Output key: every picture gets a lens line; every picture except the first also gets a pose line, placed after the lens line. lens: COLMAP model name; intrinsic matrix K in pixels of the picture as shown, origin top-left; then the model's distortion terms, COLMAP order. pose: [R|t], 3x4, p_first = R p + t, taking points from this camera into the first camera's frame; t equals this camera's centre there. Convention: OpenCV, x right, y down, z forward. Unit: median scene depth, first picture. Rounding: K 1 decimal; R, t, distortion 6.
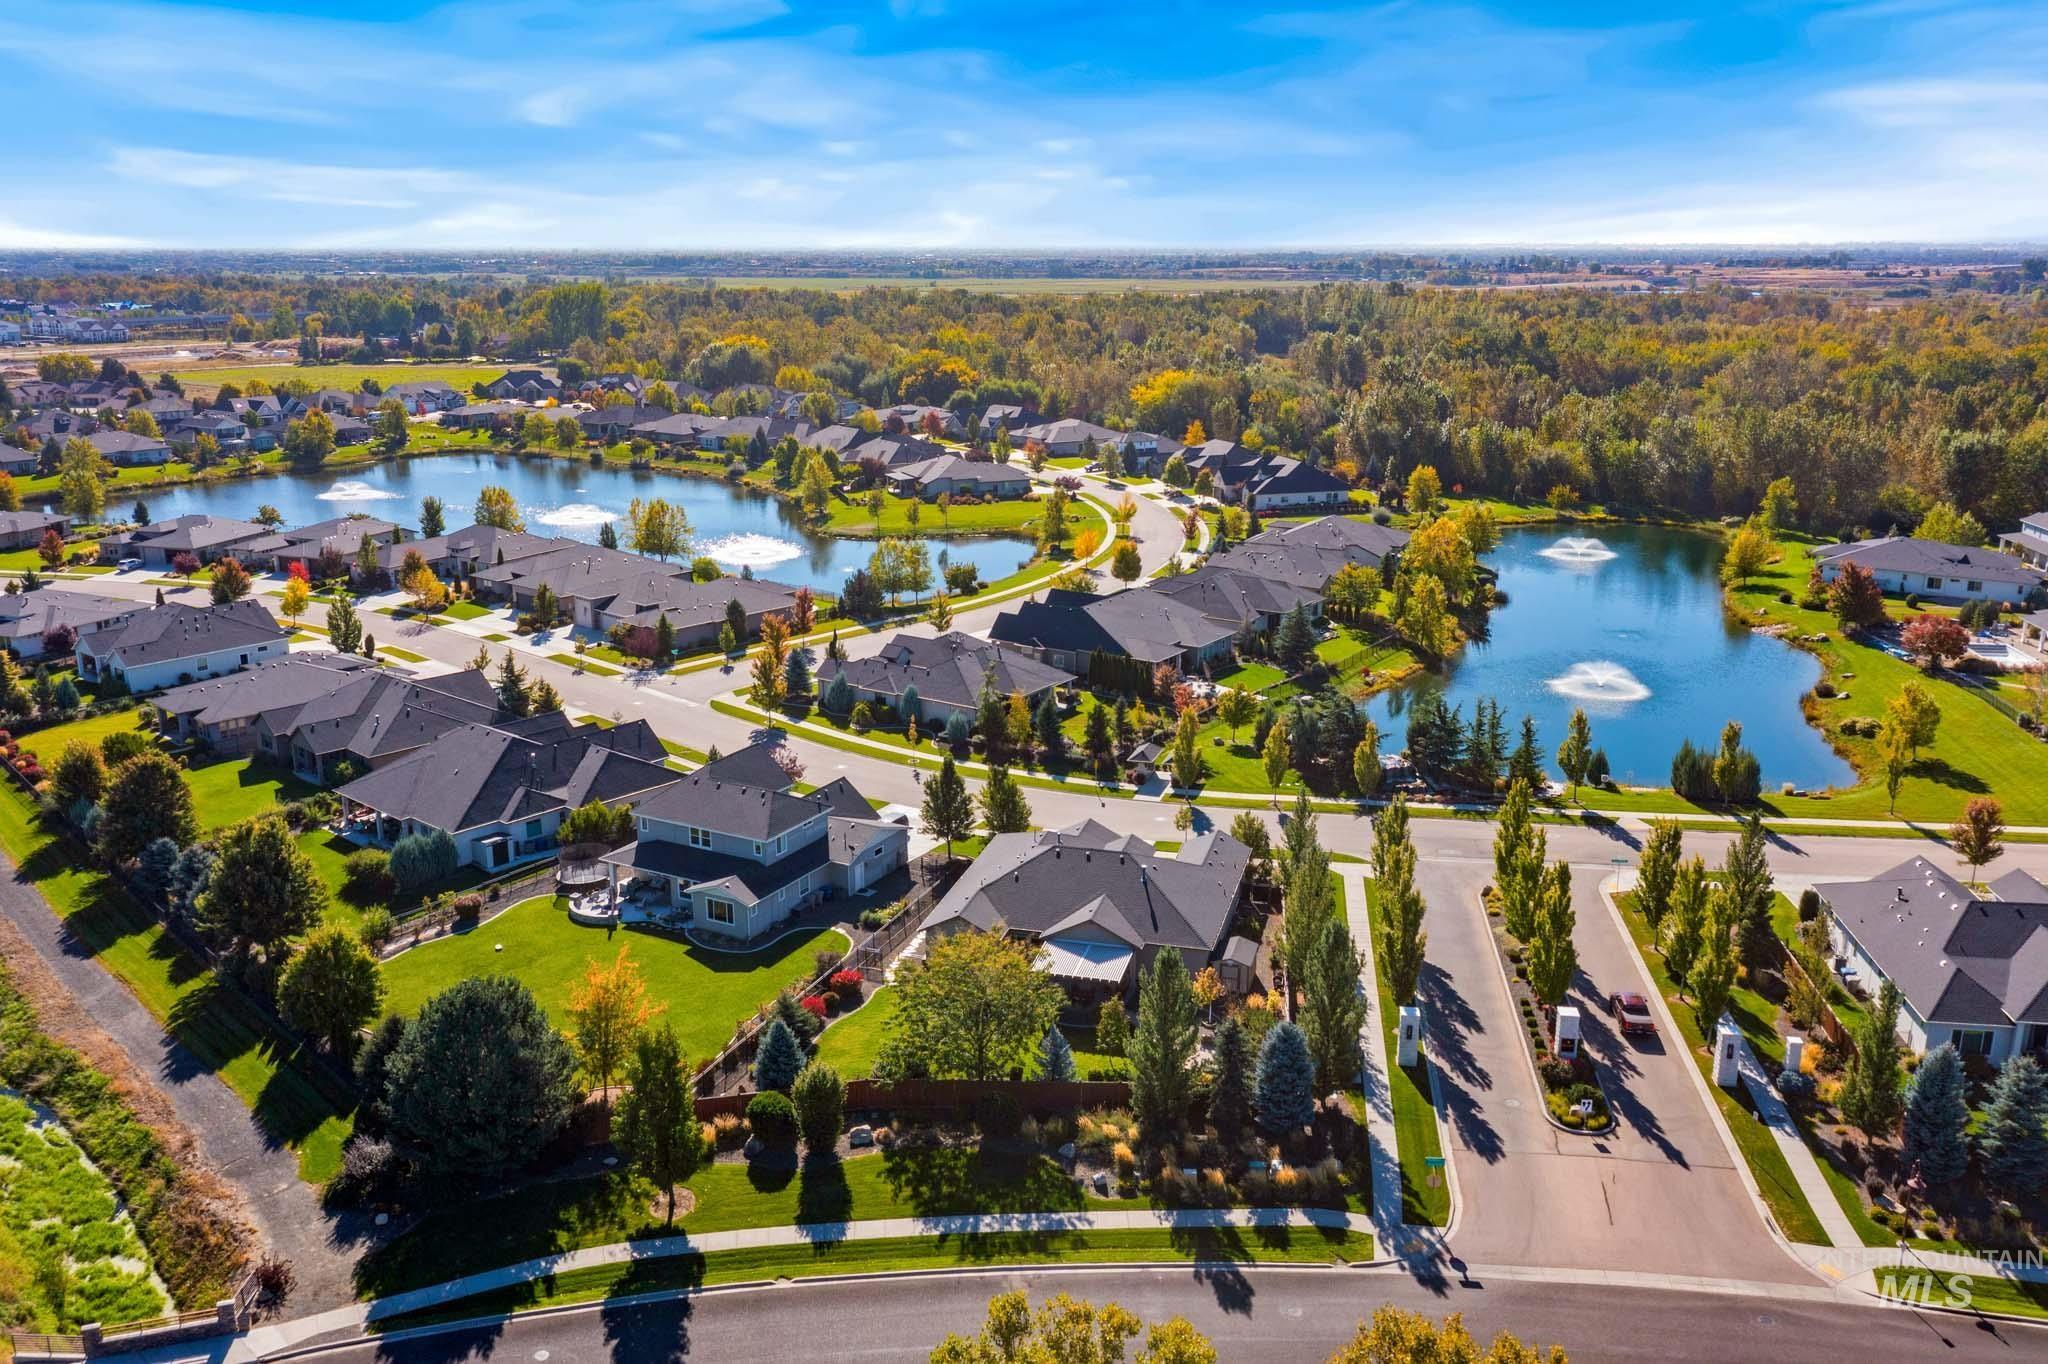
lens RADIAL K [[1629.8, 0, 989.4], [0, 1629.8, 679.1], [0, 0, 1]] dist [-0.012768, -0.007974]
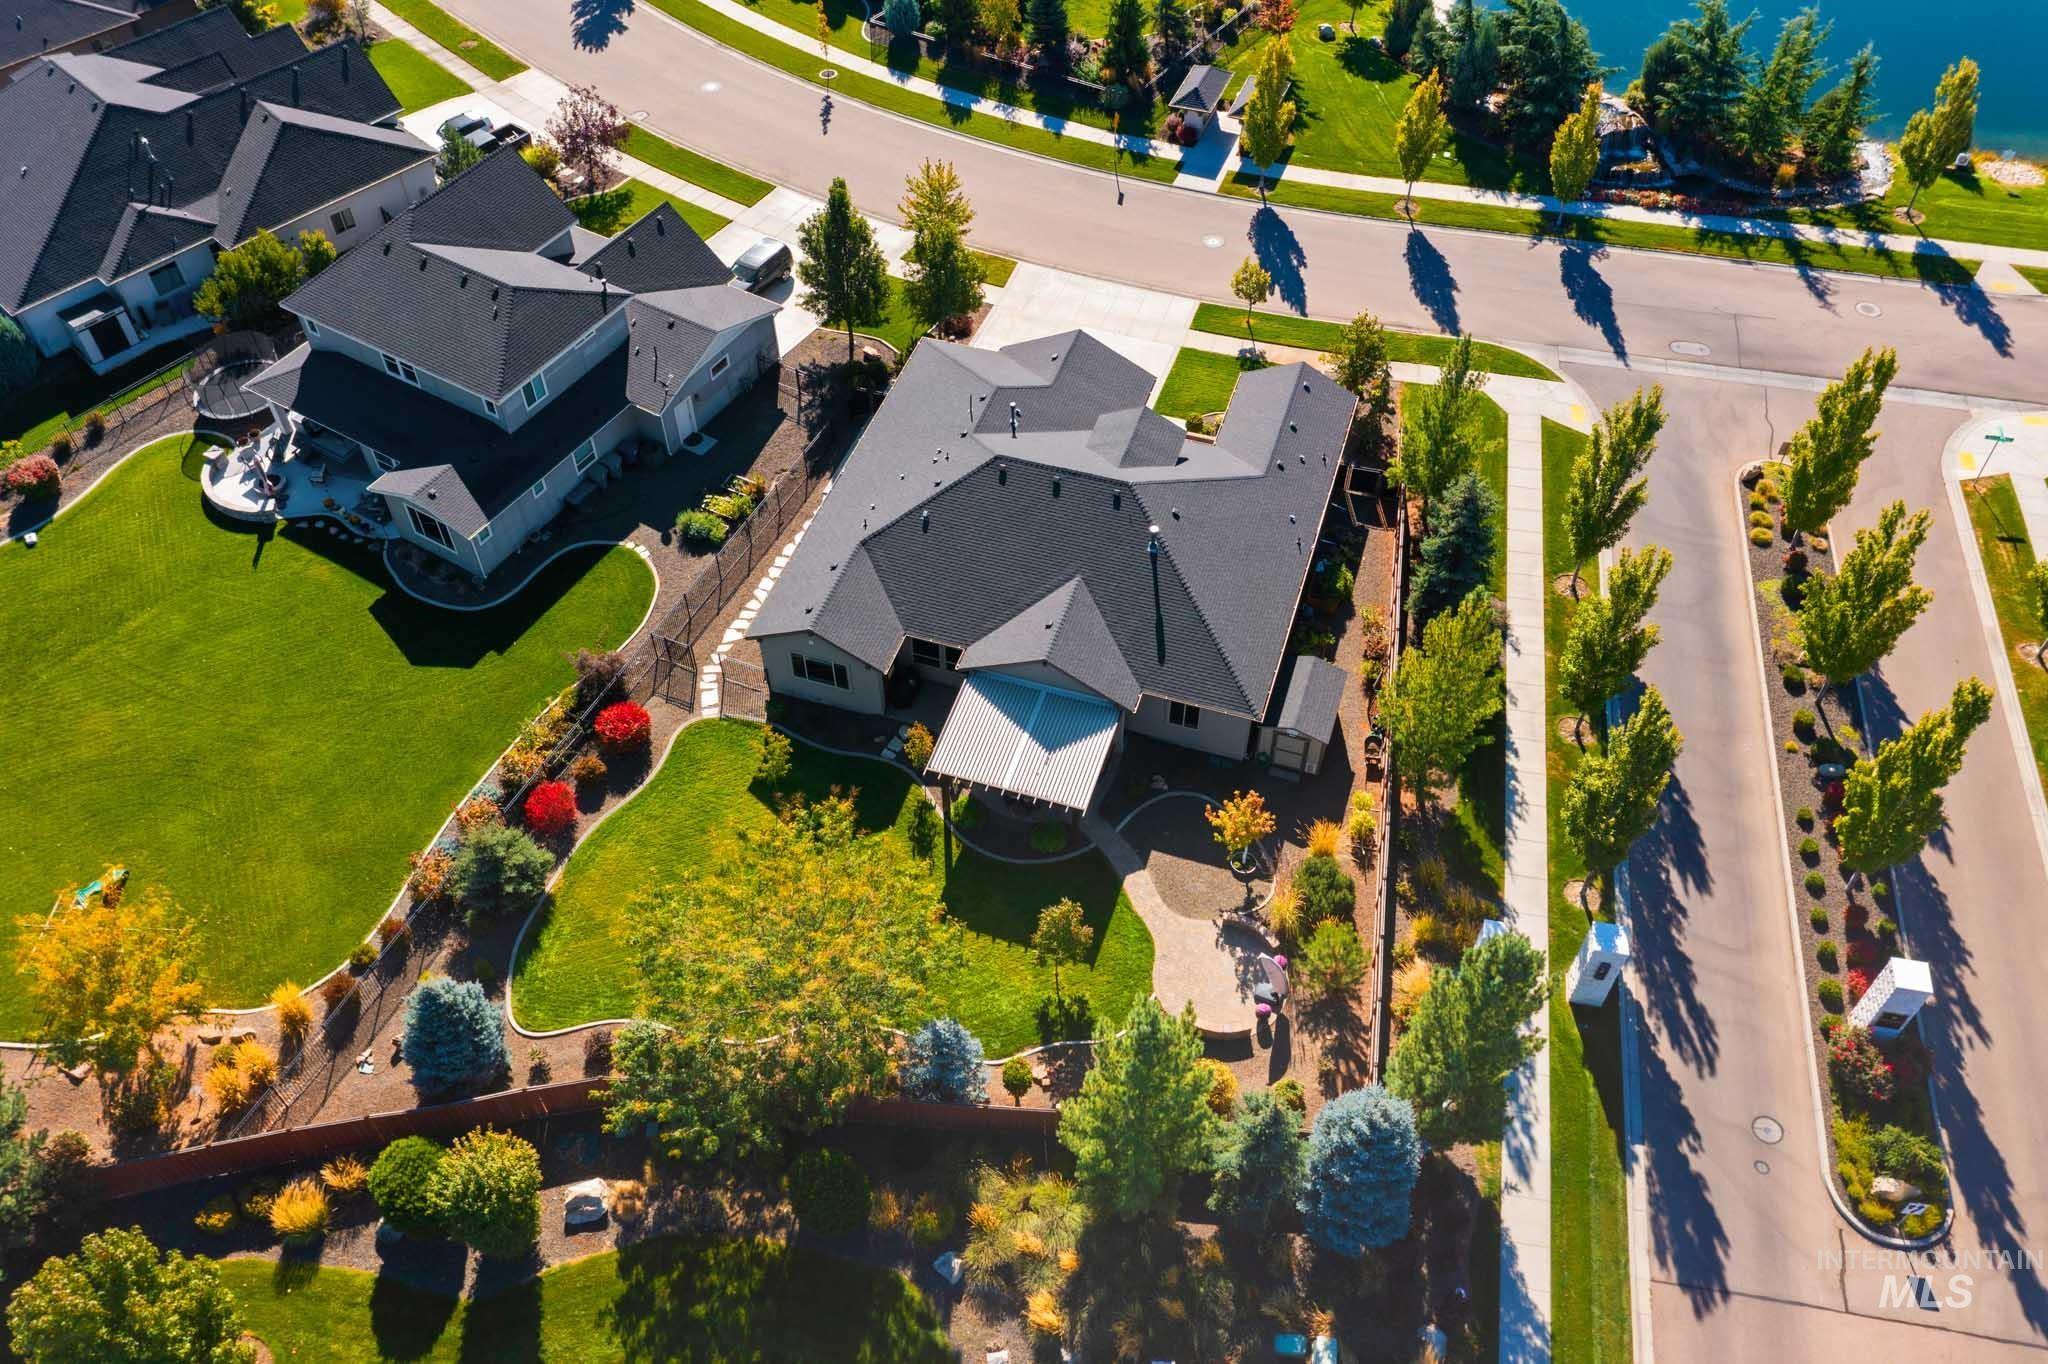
lens RADIAL K [[1629.8, 0, 989.4], [0, 1629.8, 679.1], [0, 0, 1]] dist [-0.012768, -0.007974]
pose [[0.999132, 0.028497, -0.030394, 0.053599], [-0.006940, 0.833146, 0.553009, -0.133347], [0.041082, -0.552318, 0.832620, 0.476525]]
